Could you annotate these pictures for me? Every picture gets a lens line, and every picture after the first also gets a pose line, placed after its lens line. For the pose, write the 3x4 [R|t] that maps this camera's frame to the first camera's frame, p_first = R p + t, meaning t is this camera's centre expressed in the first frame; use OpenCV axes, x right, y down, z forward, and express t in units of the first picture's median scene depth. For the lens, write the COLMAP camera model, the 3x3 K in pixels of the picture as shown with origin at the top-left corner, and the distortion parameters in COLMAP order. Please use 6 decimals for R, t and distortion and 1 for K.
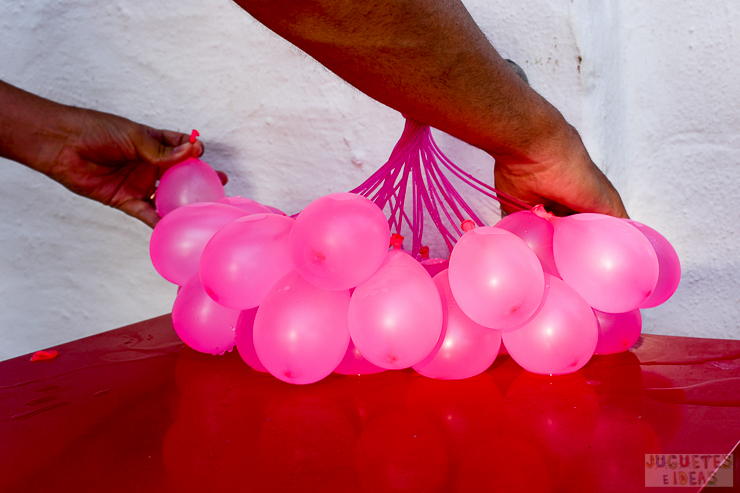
lens RADIAL K [[1073.7, 0, 370.0], [0, 1073.7, 246.5], [0, 0, 1]] dist [-0.000885, -0.031421]
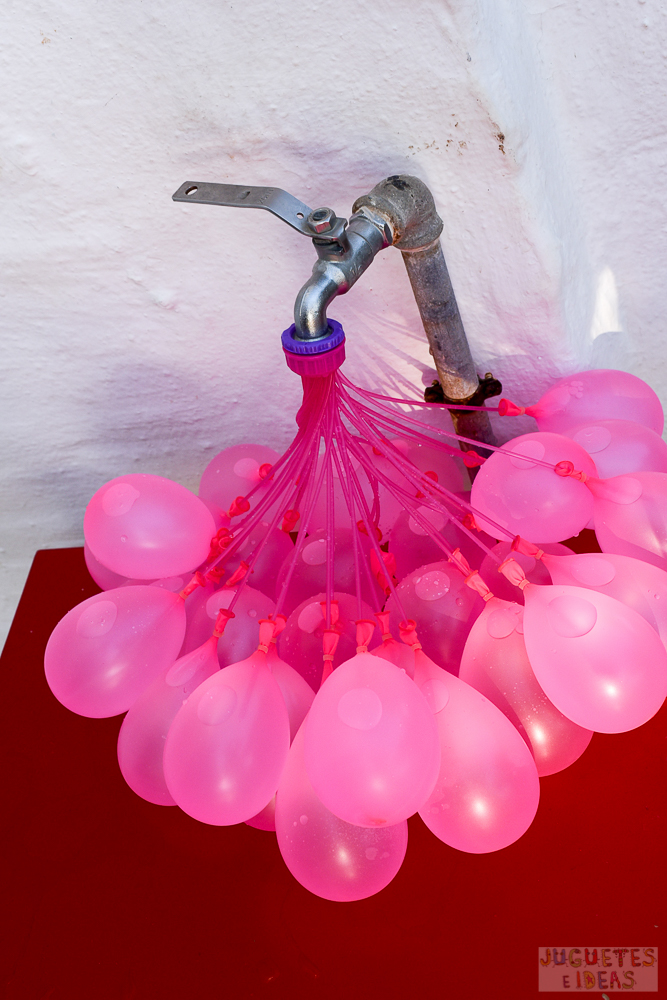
lens RADIAL K [[1451.0, 0, 333.5], [0, 1451.0, 500.0], [0, 0, 1]] dist [-0.000885, -0.031421]
pose [[0.901370, -0.424070, 0.087731, -0.050834], [0.300230, 0.757951, 0.579113, -0.503104], [-0.312080, -0.495656, 0.810513, 0.237476]]
